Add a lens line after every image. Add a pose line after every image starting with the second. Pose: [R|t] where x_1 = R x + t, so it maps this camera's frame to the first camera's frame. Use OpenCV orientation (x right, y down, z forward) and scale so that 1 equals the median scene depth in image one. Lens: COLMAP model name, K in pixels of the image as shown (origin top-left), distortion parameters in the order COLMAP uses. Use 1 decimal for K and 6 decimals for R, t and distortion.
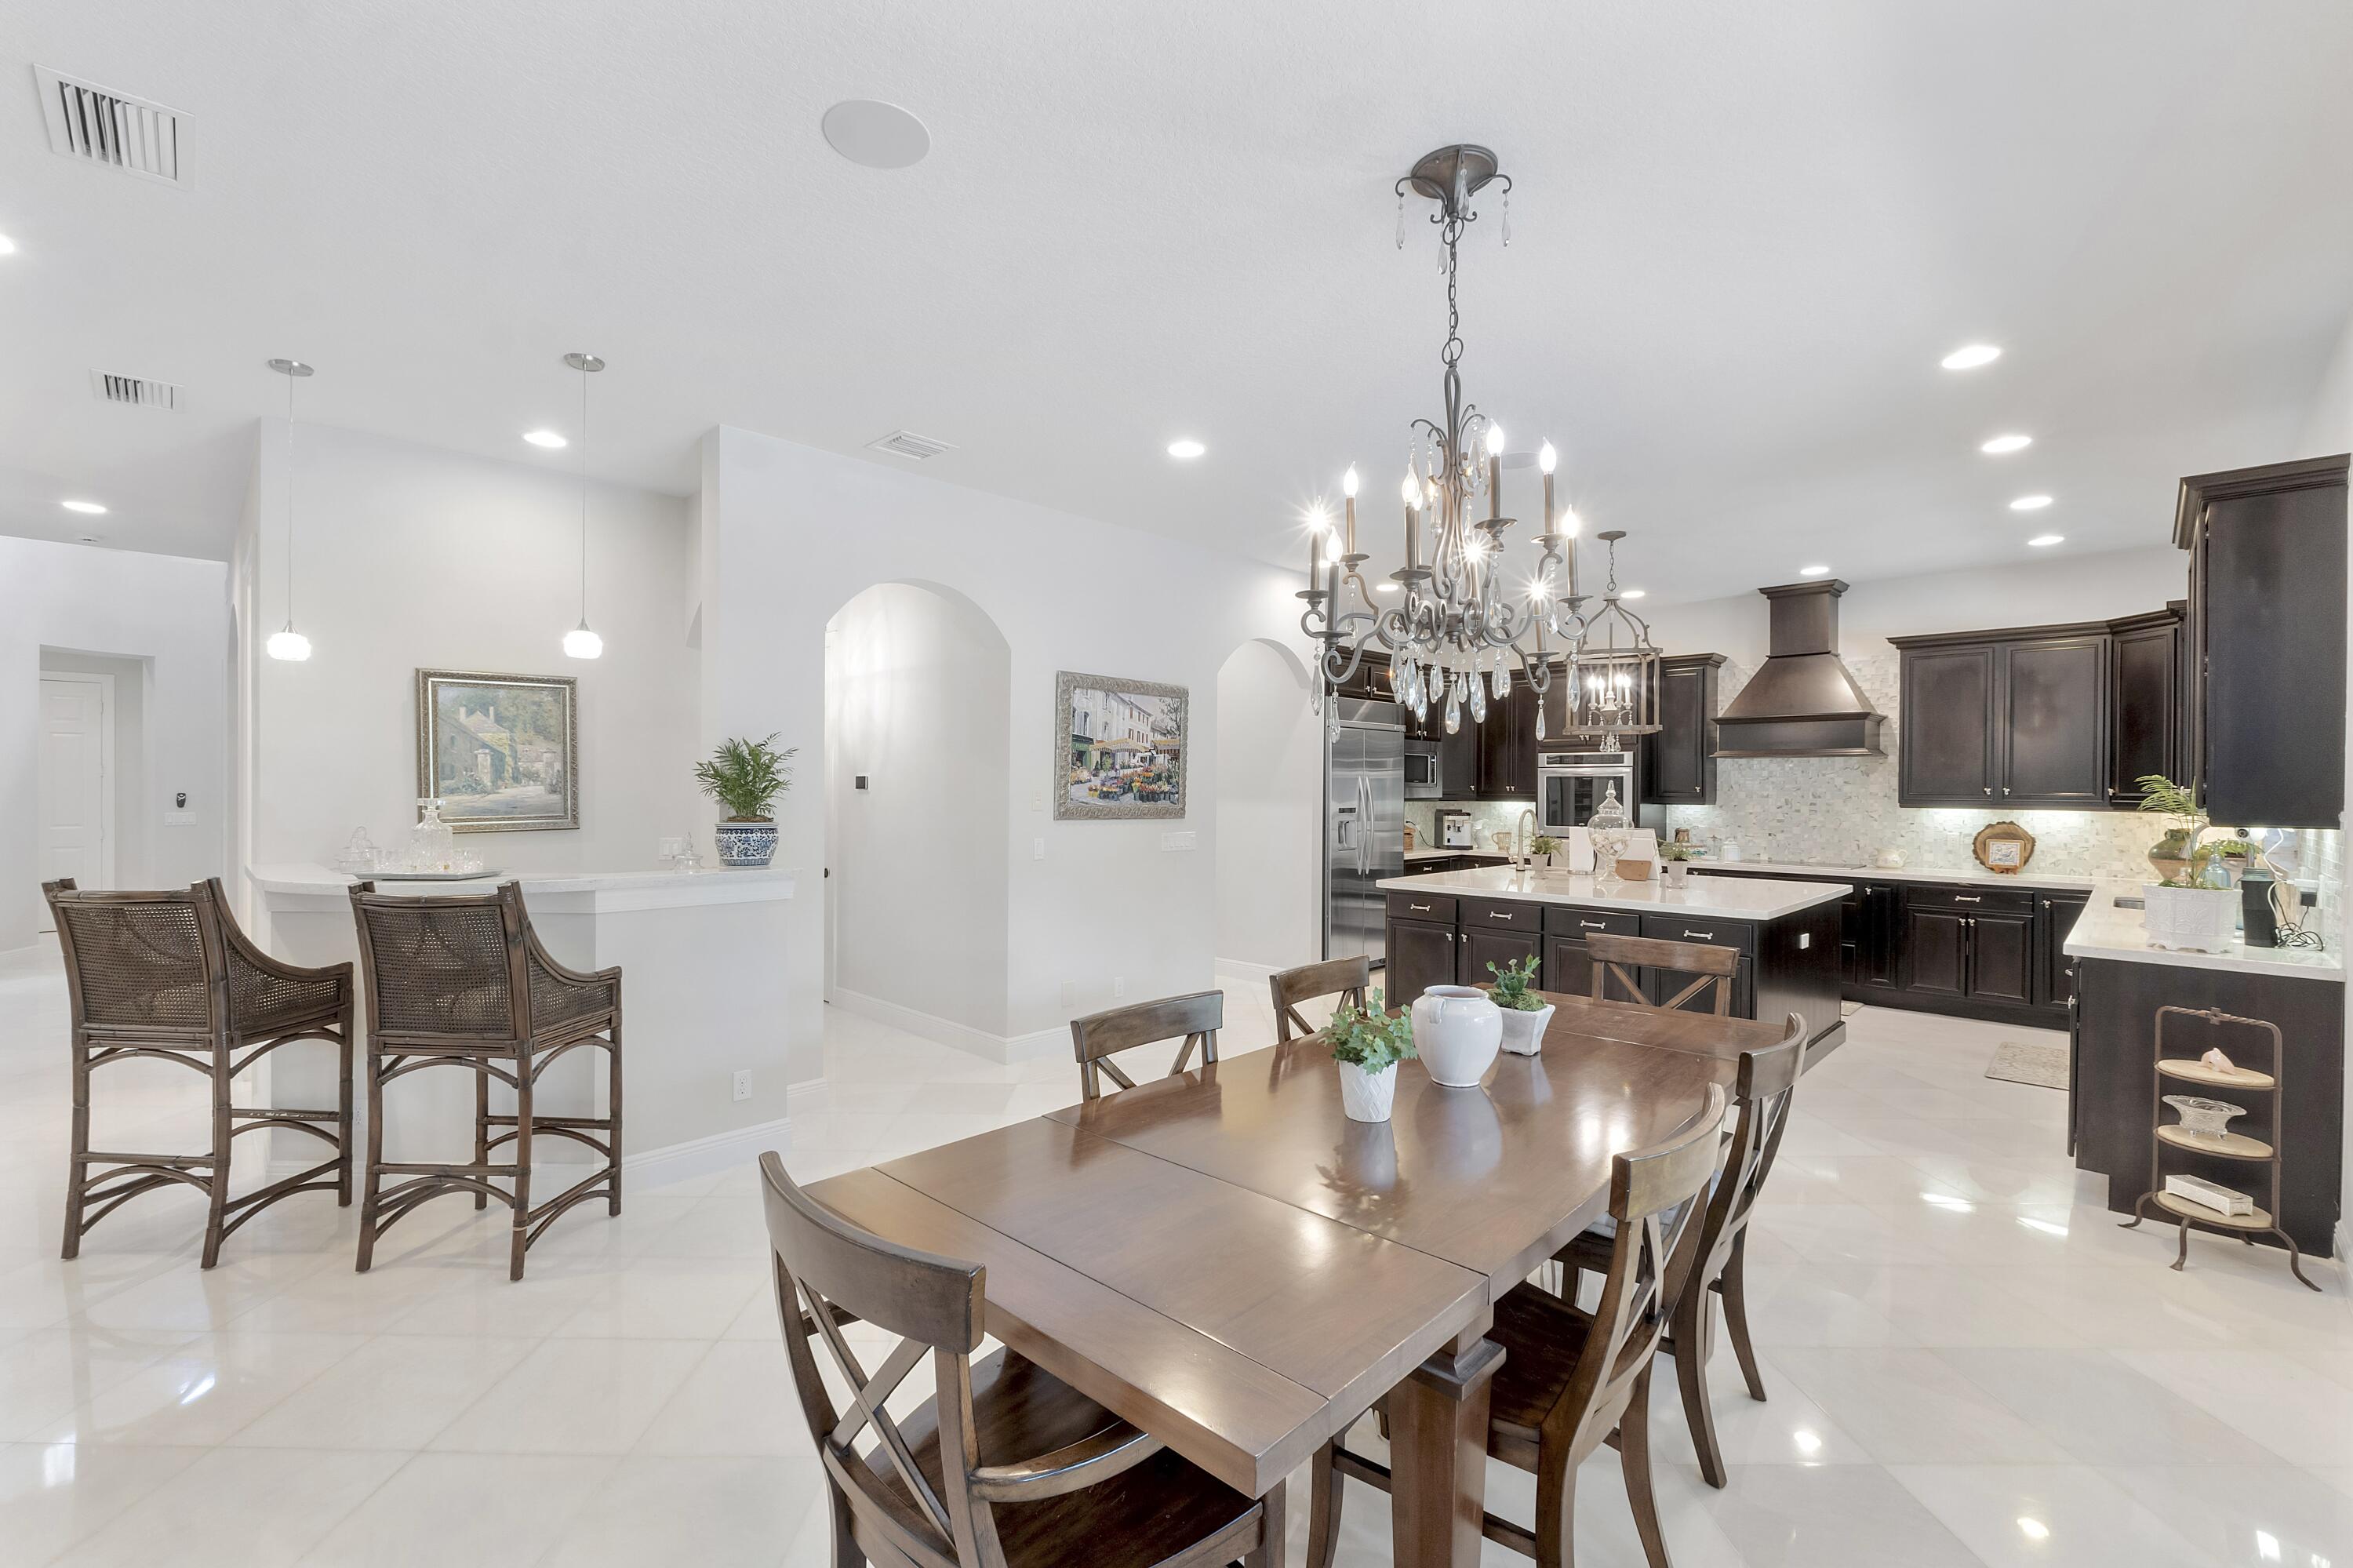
lens RADIAL K [[1015.6, 0, 1168.7], [0, 1015.6, 785.3], [0, 0, 1]] dist [0.002166, 0.000056]
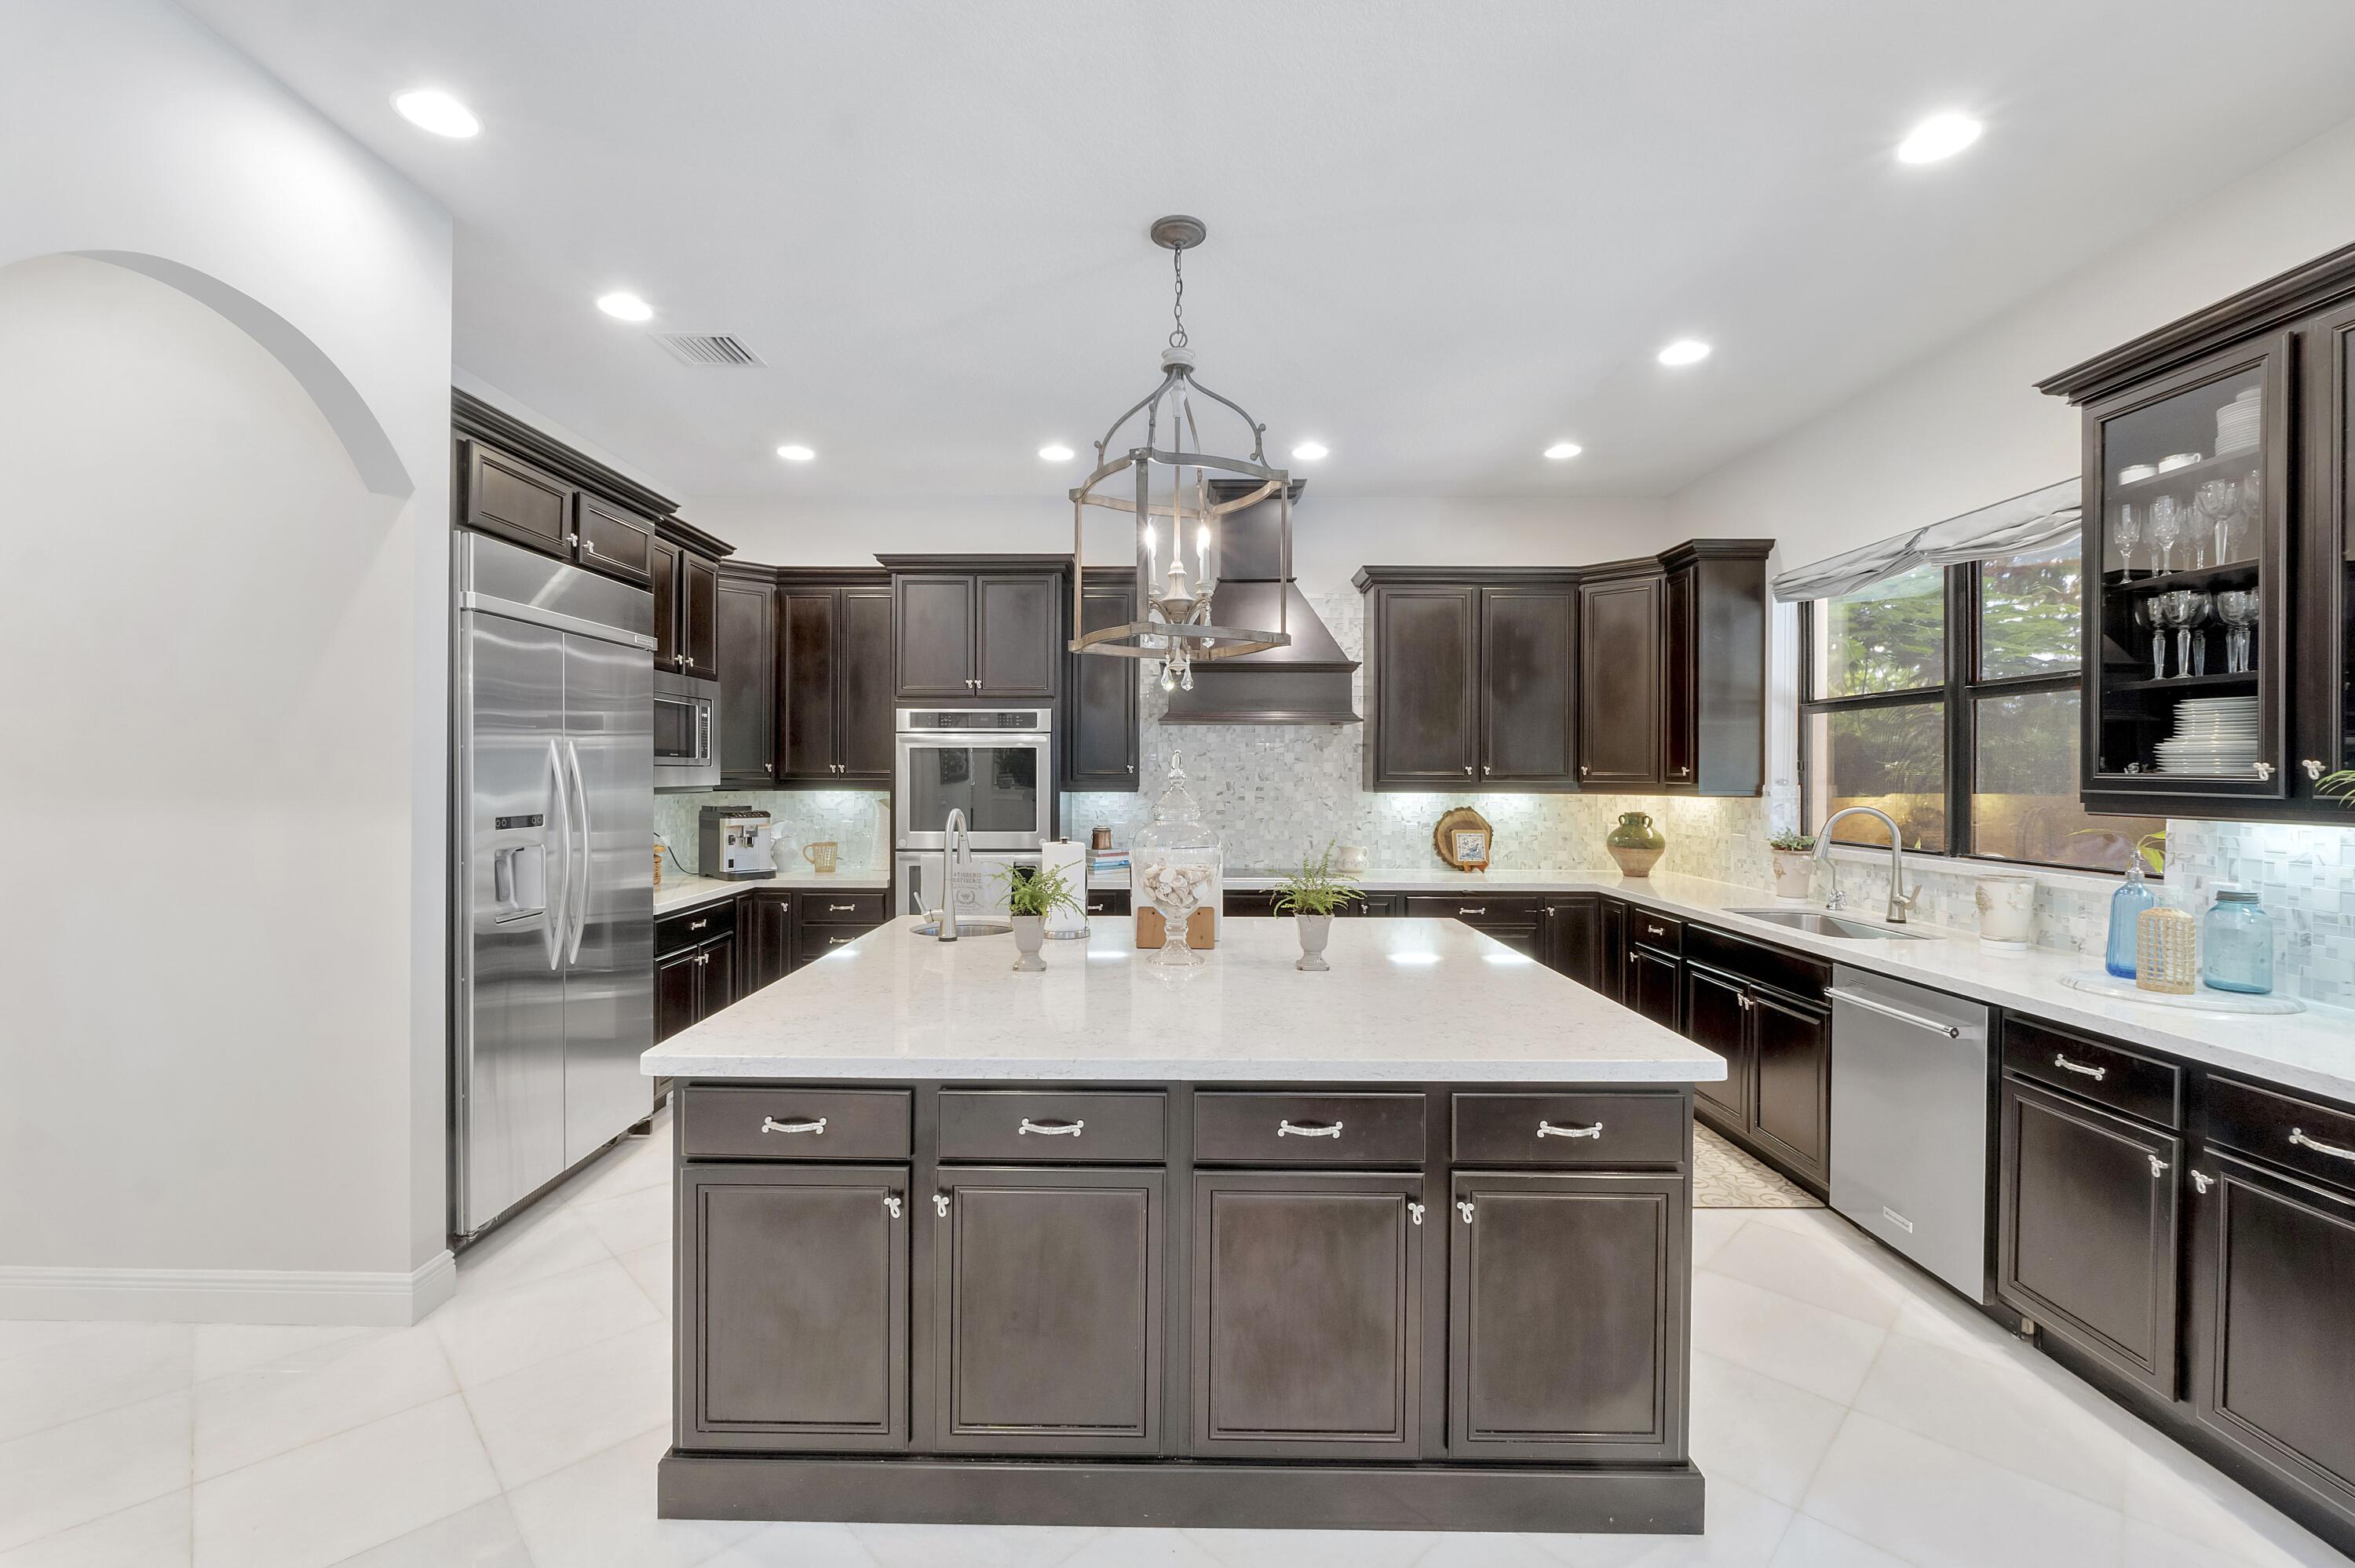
lens RADIAL K [[997.5, 0, 1164.6], [0, 997.5, 773.8], [0, 0, 1]] dist [-0.008563, 0.000113]
pose [[0.725526, -0.004868, 0.688178, 0.099556], [0.000764, 0.999980, 0.006269, 0.003552], [-0.688195, -0.004022, 0.725515, 0.594483]]
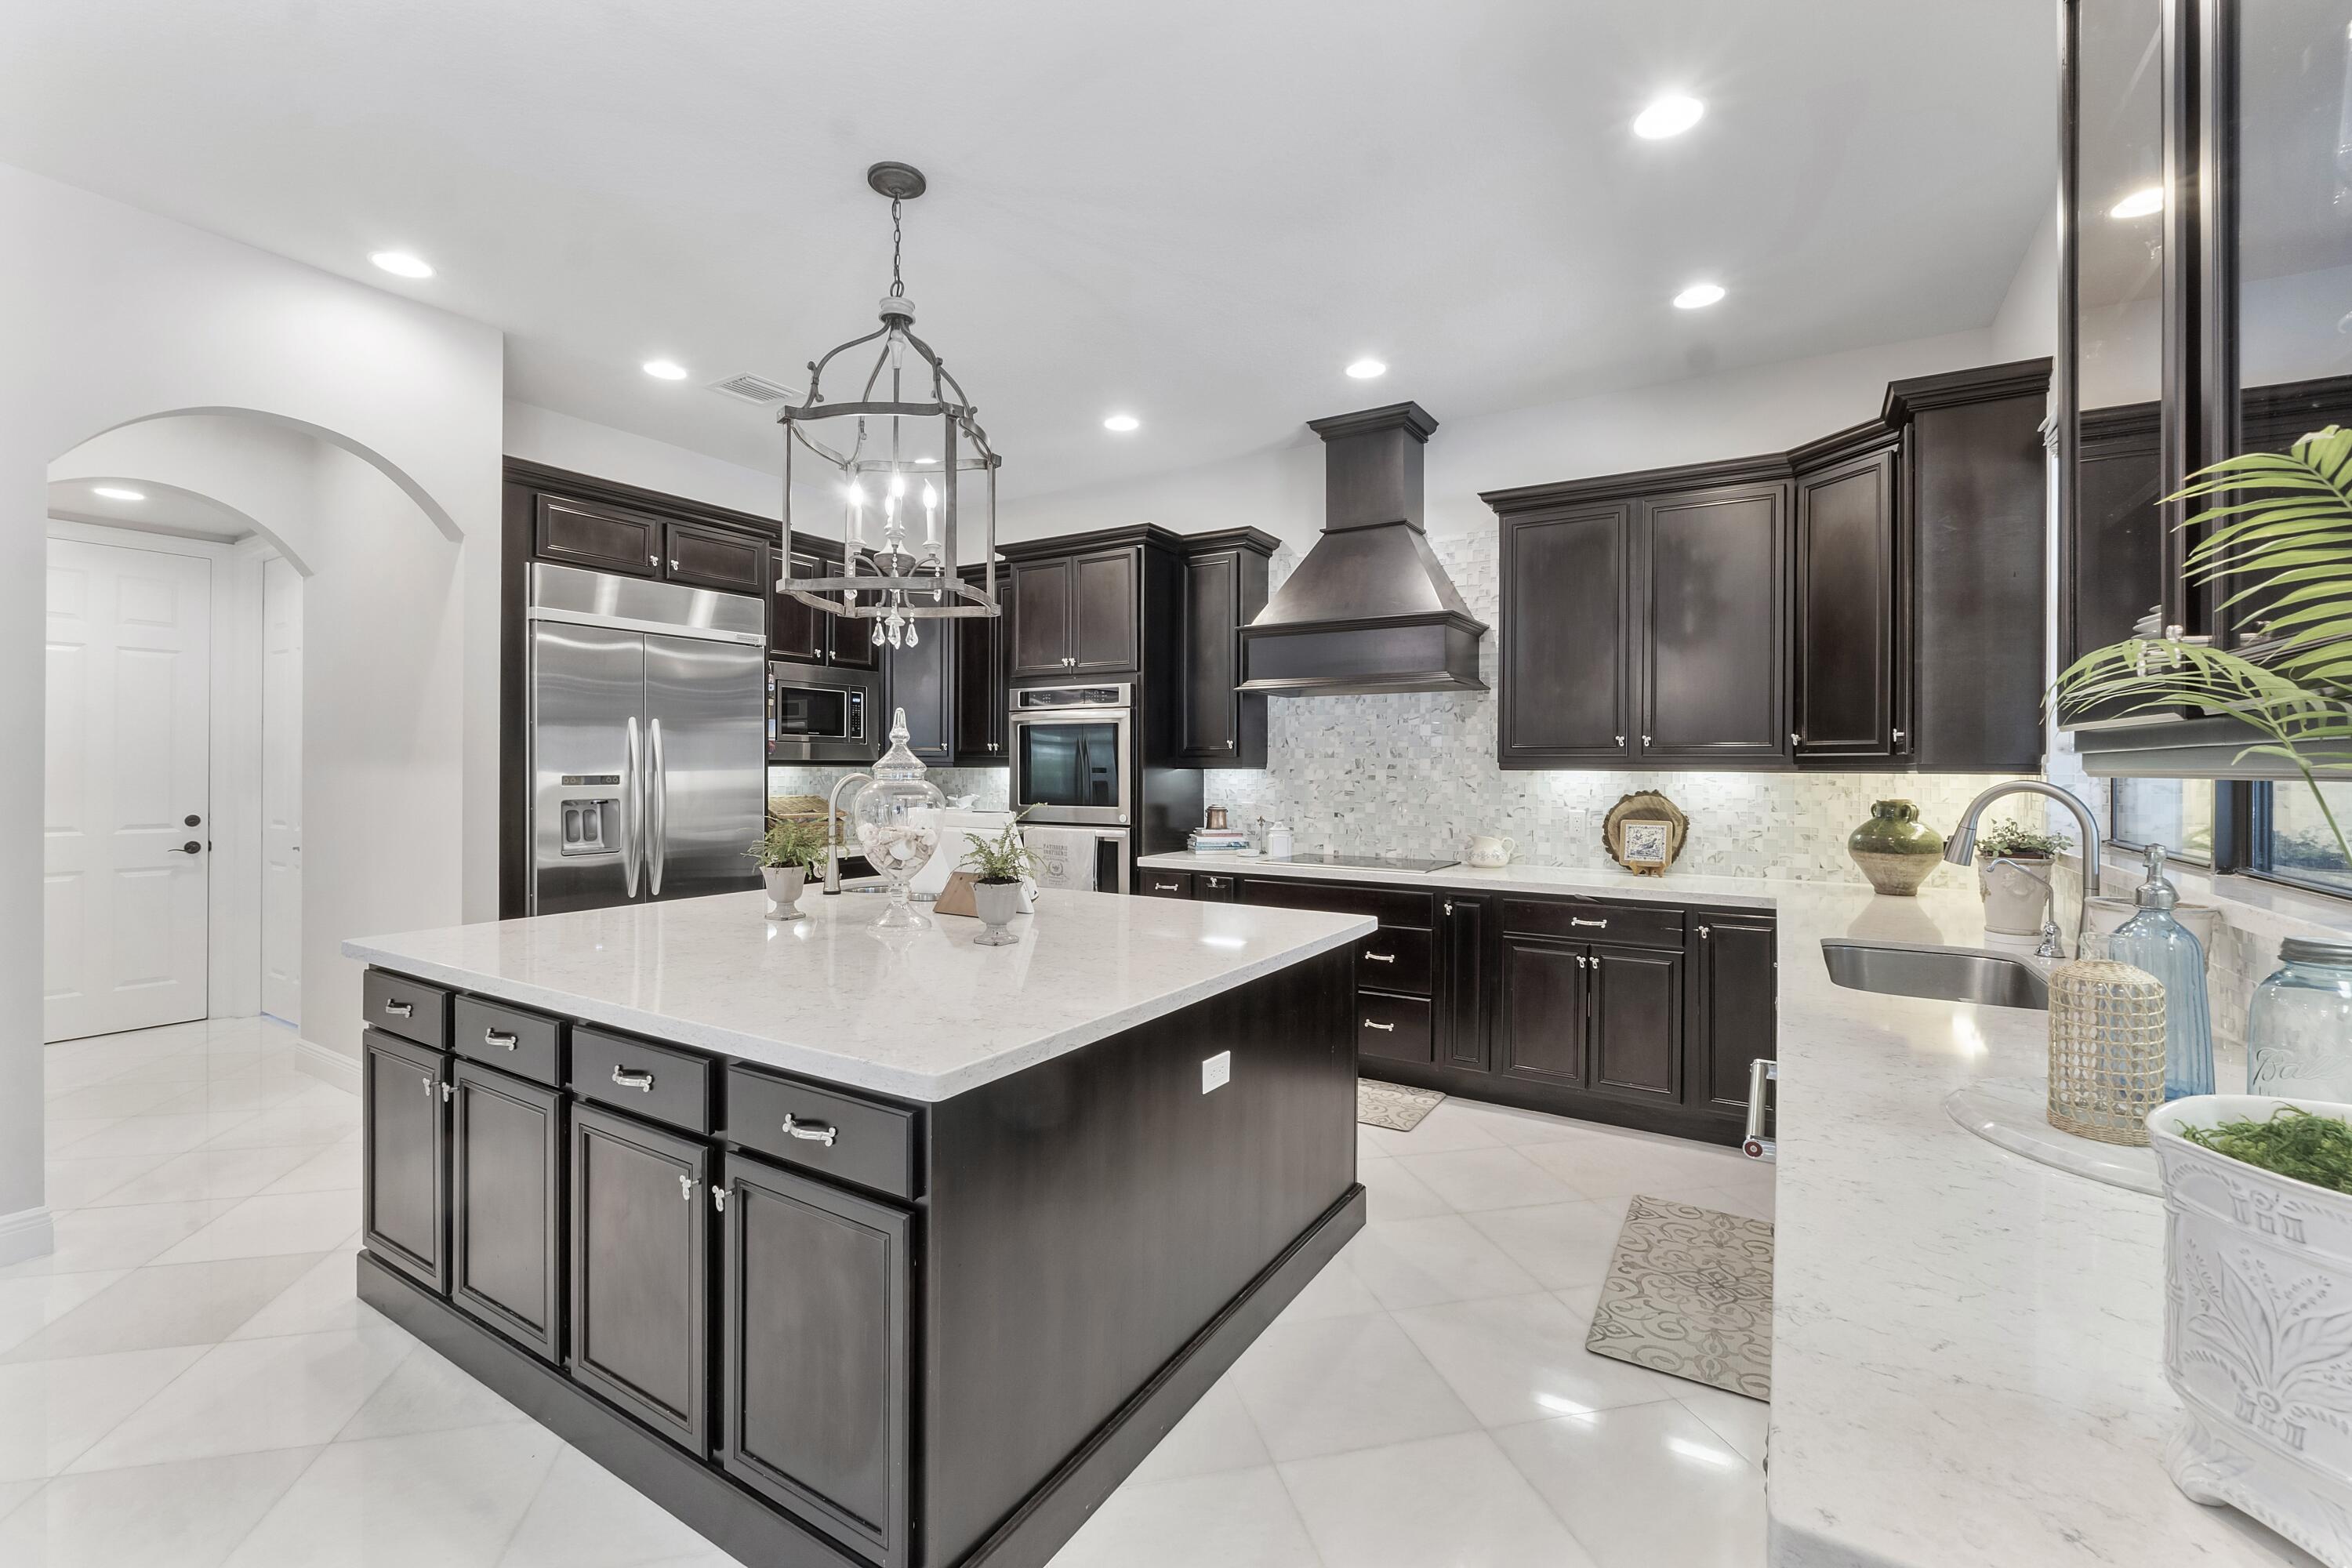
lens RADIAL K [[999.5, 0, 1162.8], [0, 999.5, 761.2], [0, 0, 1]] dist [-0.012088, -0.000127]
pose [[0.977002, -0.000463, 0.213232, 0.407467], [0.001271, 0.999993, -0.003651, 0.019557], [-0.213229, 0.003838, 0.976995, 0.472601]]
